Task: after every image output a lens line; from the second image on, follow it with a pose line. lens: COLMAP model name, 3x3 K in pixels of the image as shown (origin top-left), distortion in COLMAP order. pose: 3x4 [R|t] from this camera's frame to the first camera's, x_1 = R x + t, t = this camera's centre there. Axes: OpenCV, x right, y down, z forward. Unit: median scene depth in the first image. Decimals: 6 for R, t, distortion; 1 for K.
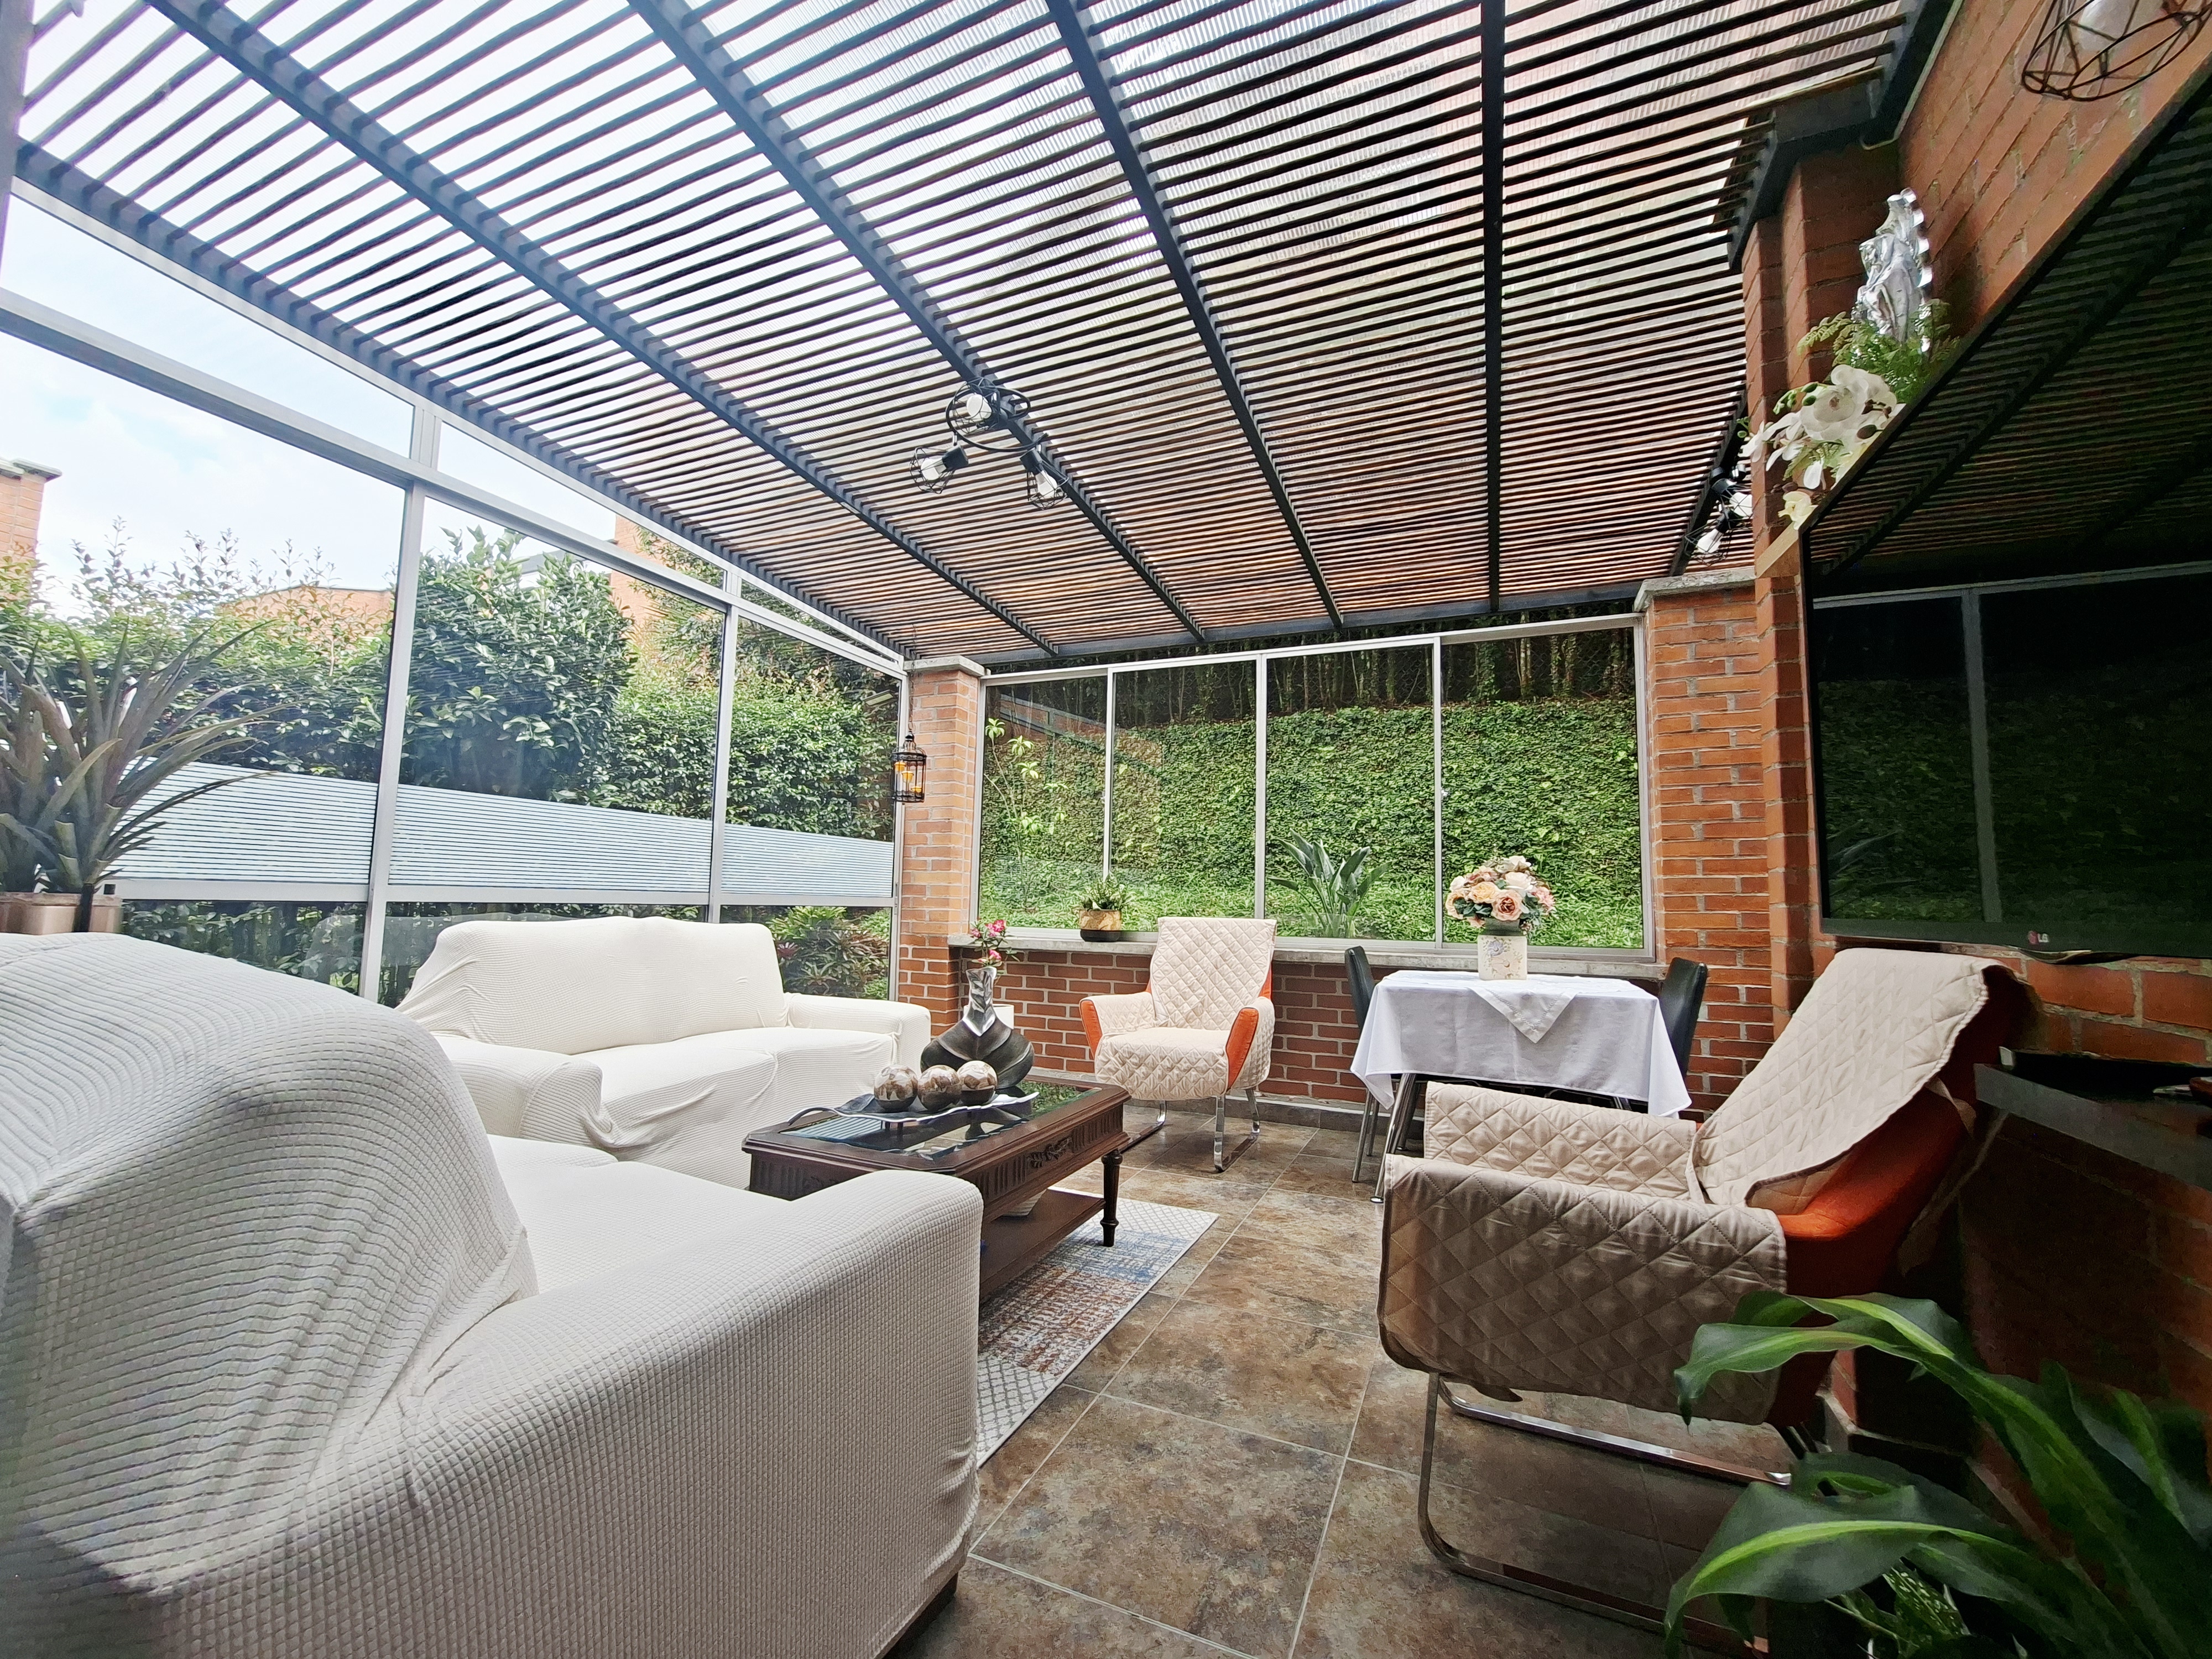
lens RADIAL K [[876.6, 0, 1121.8], [0, 876.6, 832.3], [0, 0, 1]] dist [0.000779, 0.000413]
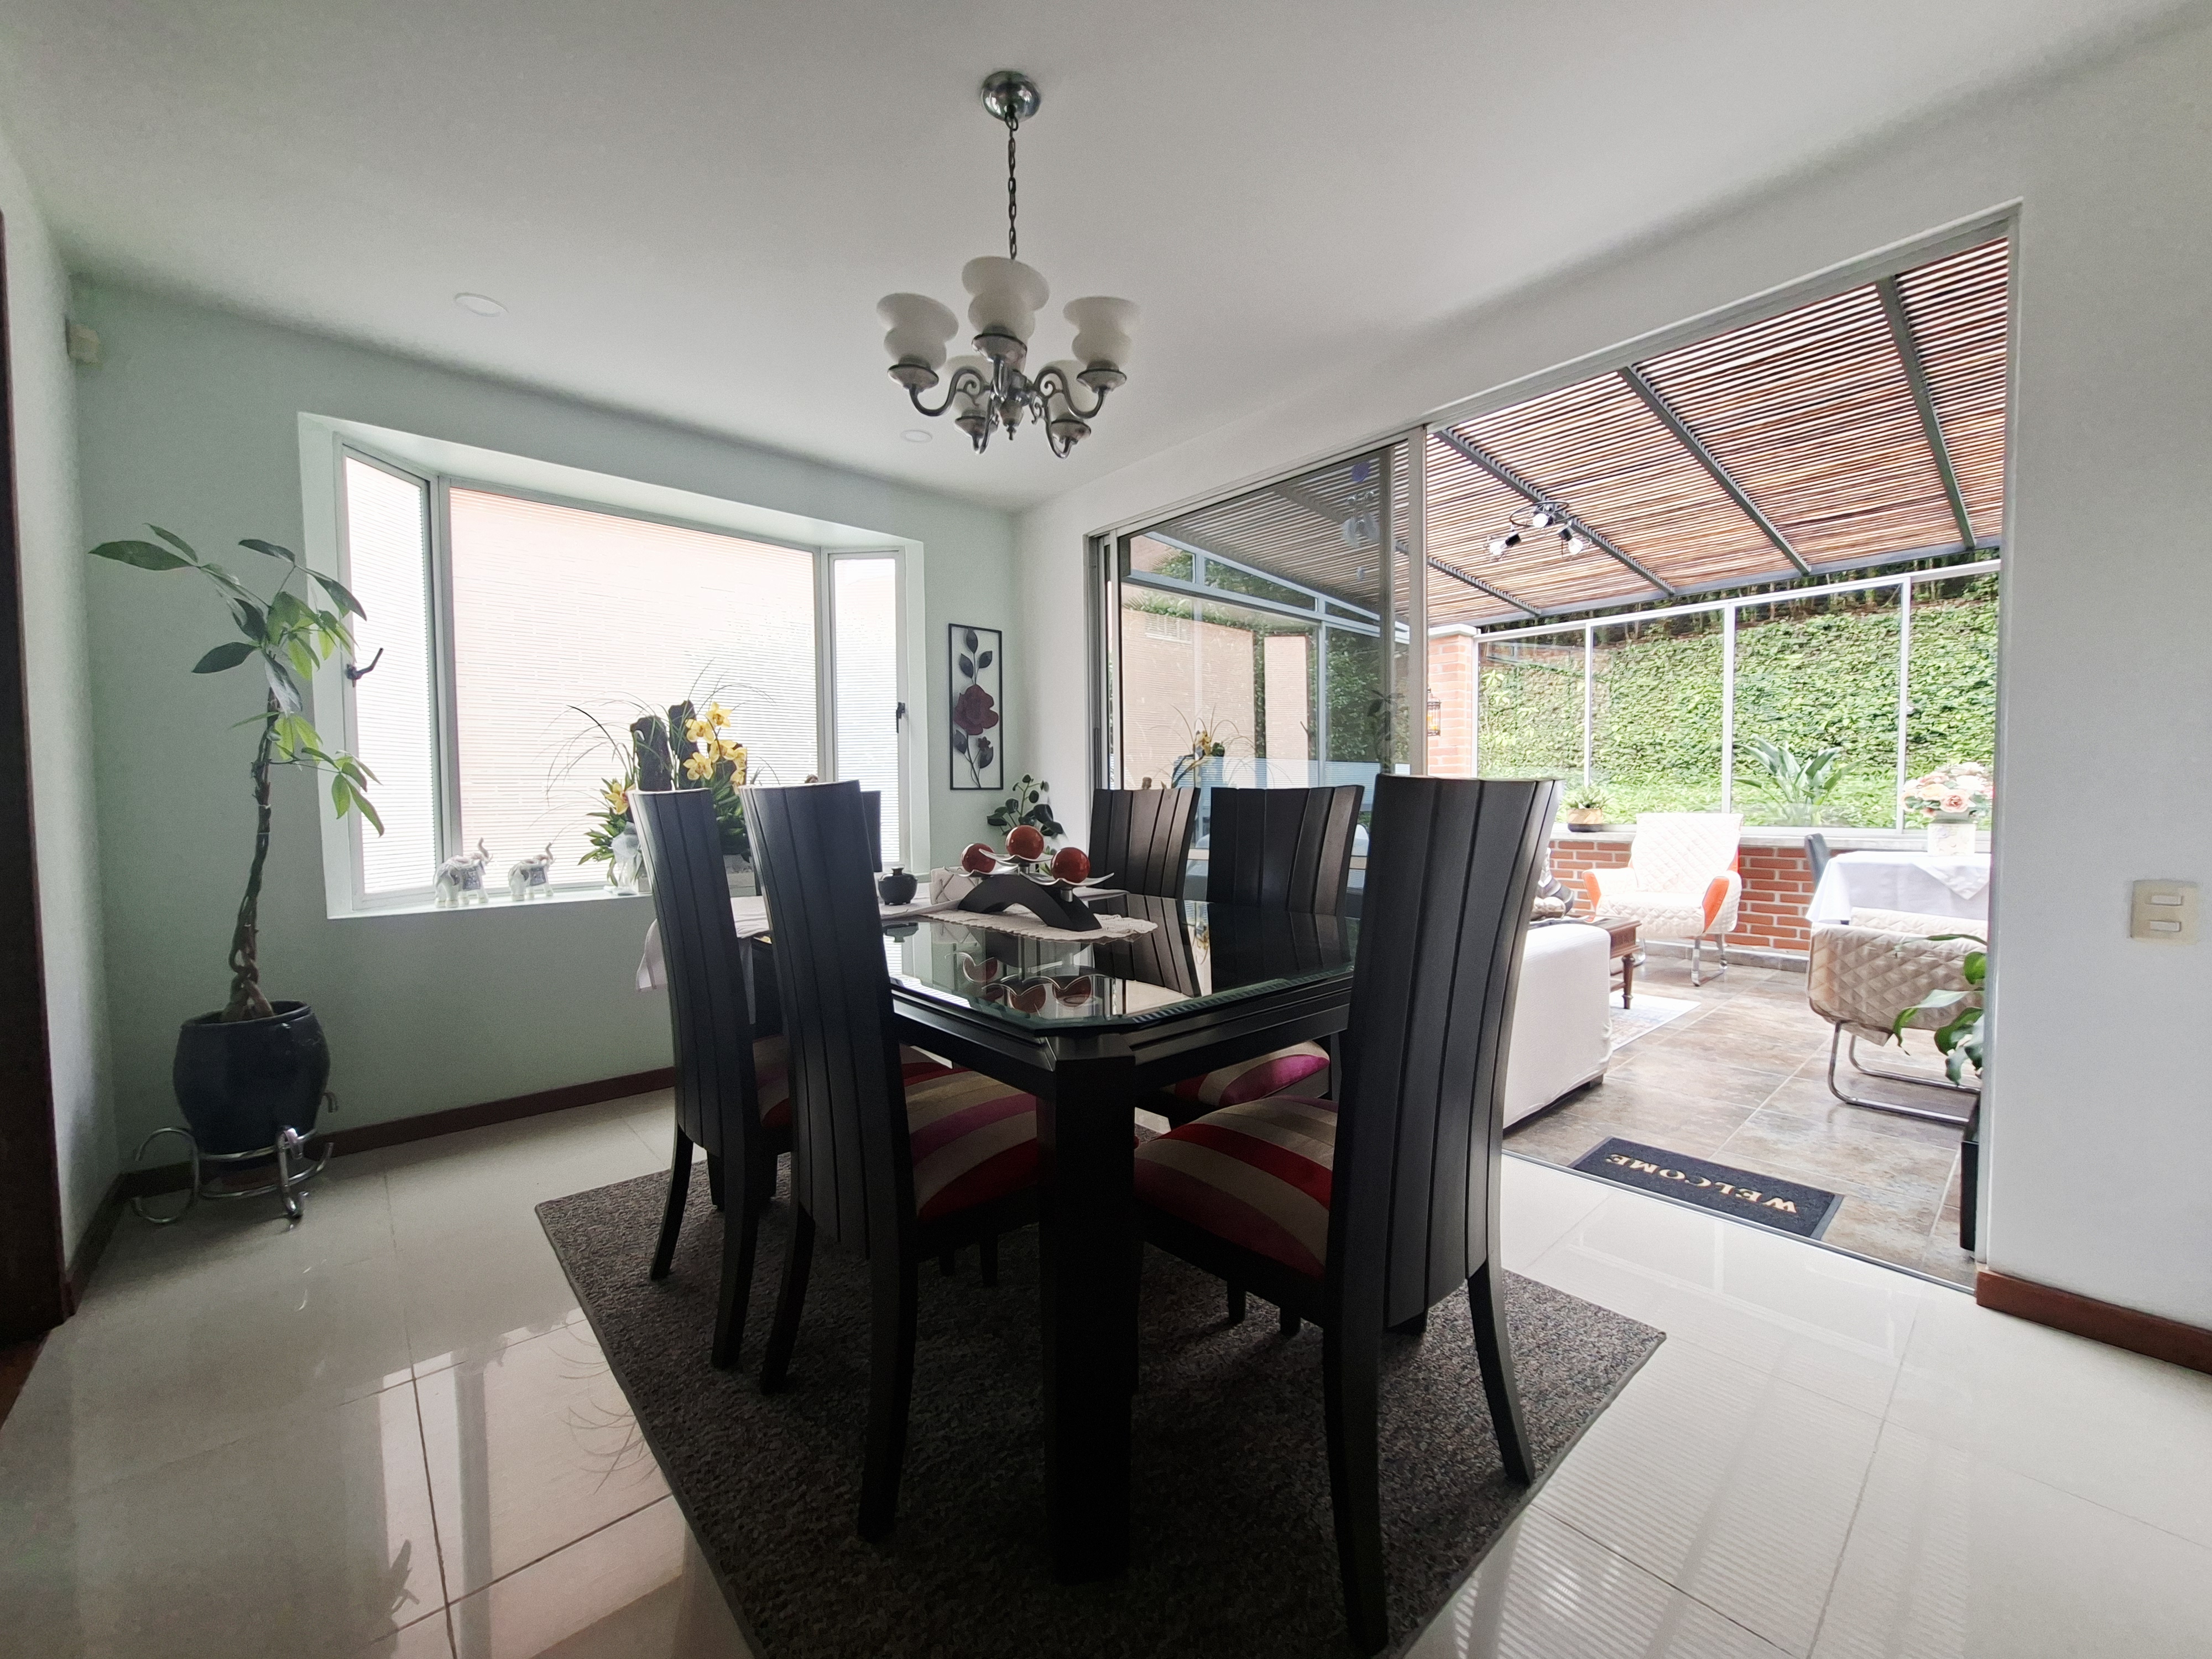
lens RADIAL K [[886.9, 0, 1112.3], [0, 886.9, 828.9], [0, 0, 1]] dist [-0.001953, 0.002971]
pose [[0.908736, -0.013377, -0.417158, -0.126716], [0.061755, 0.992794, 0.102691, -0.072855], [0.412778, -0.119081, 0.903014, -0.589079]]
